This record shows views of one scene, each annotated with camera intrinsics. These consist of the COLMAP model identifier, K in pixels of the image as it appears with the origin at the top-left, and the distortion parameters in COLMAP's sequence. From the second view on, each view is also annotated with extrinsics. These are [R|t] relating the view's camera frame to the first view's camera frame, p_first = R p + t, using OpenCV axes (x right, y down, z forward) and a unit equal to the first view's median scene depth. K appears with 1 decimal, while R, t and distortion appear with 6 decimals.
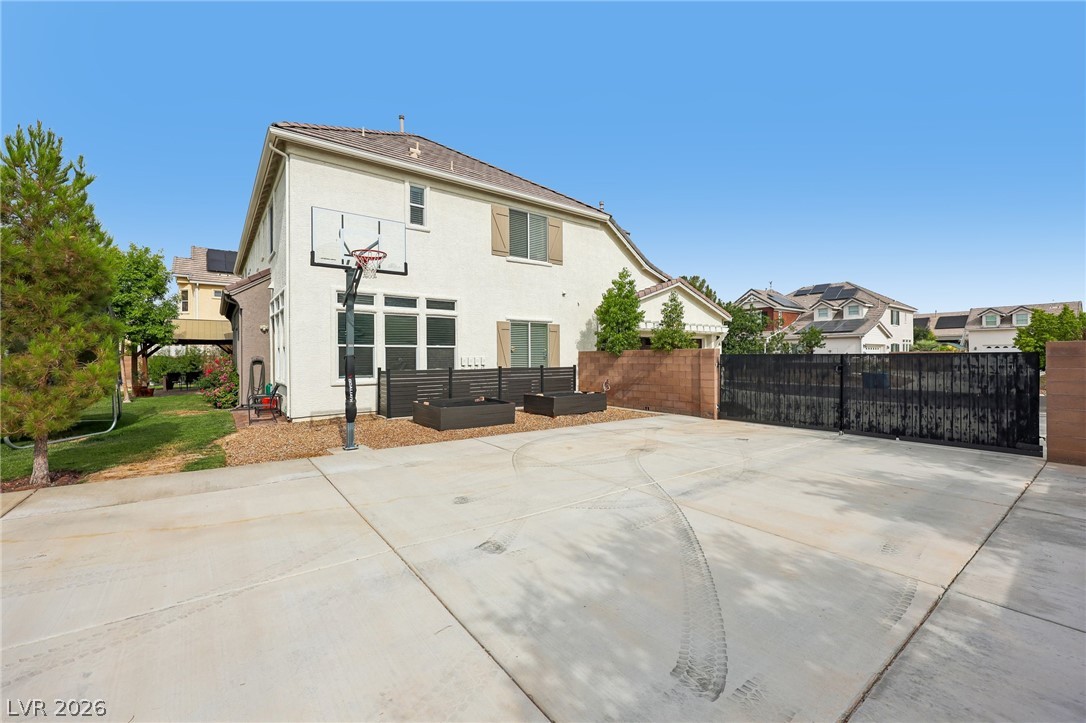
lens RADIAL K [[440.6, 0, 543.9], [0, 440.6, 358.7], [0, 0, 1]] dist [-0.000166, 0.000050]
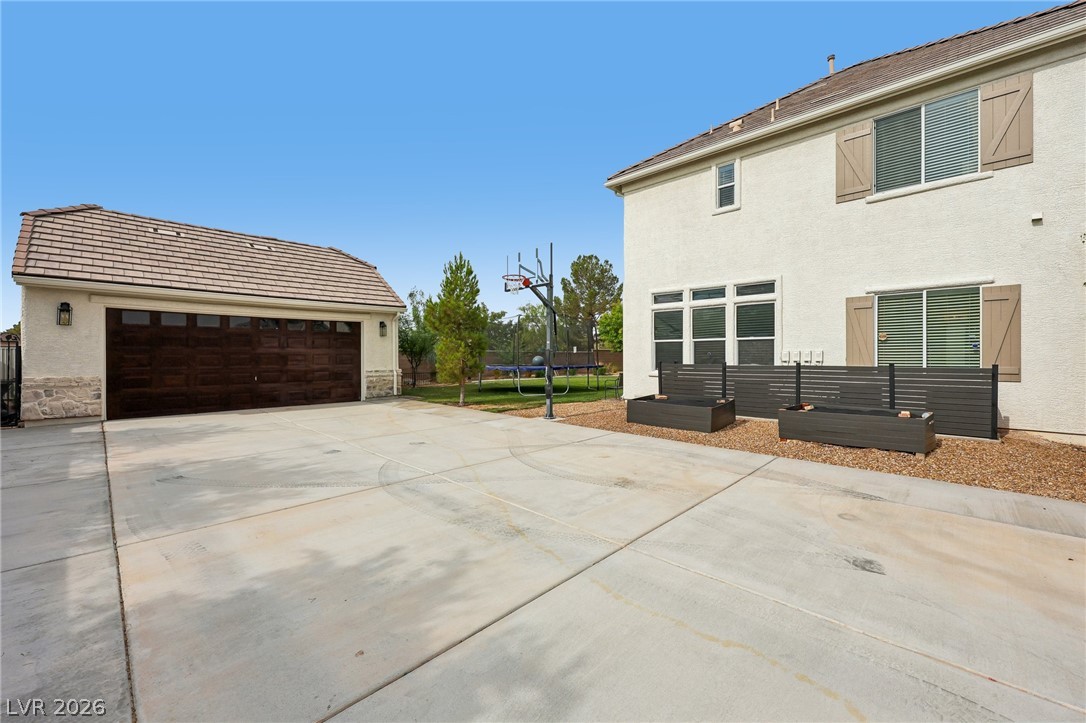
lens RADIAL K [[440.6, 0, 545.8], [0, 440.6, 355.8], [0, 0, 1]] dist [-0.000166, 0.000050]
pose [[0.150823, 0.005393, -0.988546, 1.037437], [-0.004026, 0.999980, 0.004841, 0.007309], [0.988553, 0.003250, 0.150842, 0.904720]]
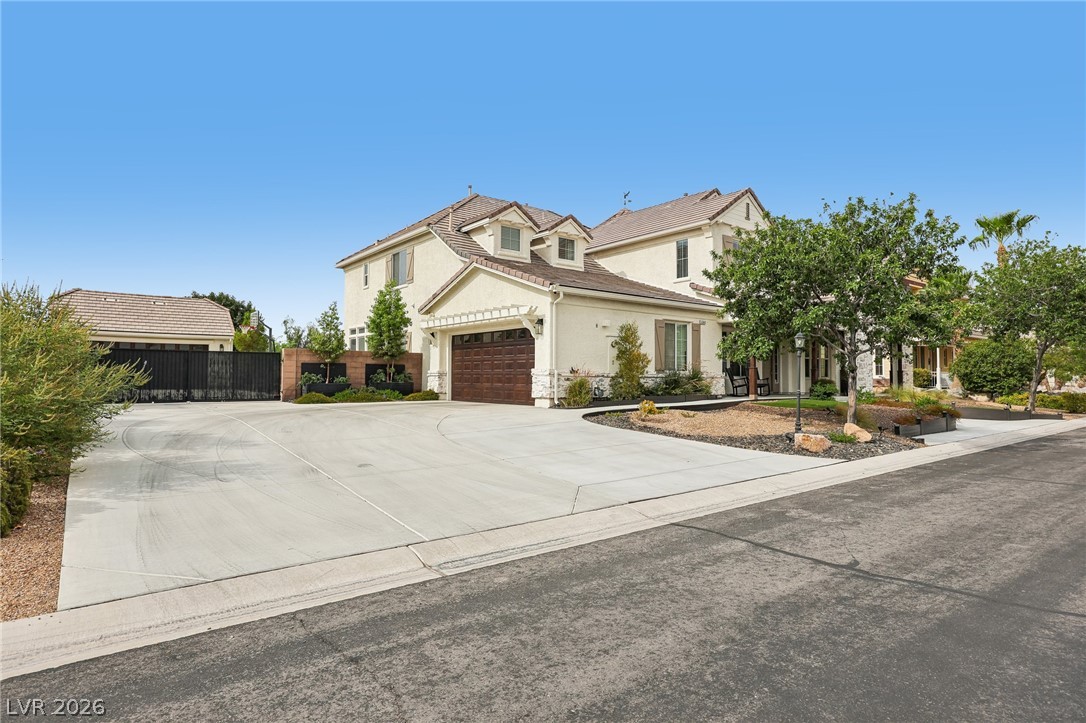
lens RADIAL K [[603.4, 0, 546.5], [0, 603.4, 361.9], [0, 0, 1]] dist [-0.004130, -0.000683]
pose [[0.011033, -0.022324, -0.999690, 3.923967], [-0.013301, 0.999659, -0.022470, 0.082401], [0.999851, 0.013545, 0.010732, 3.138180]]
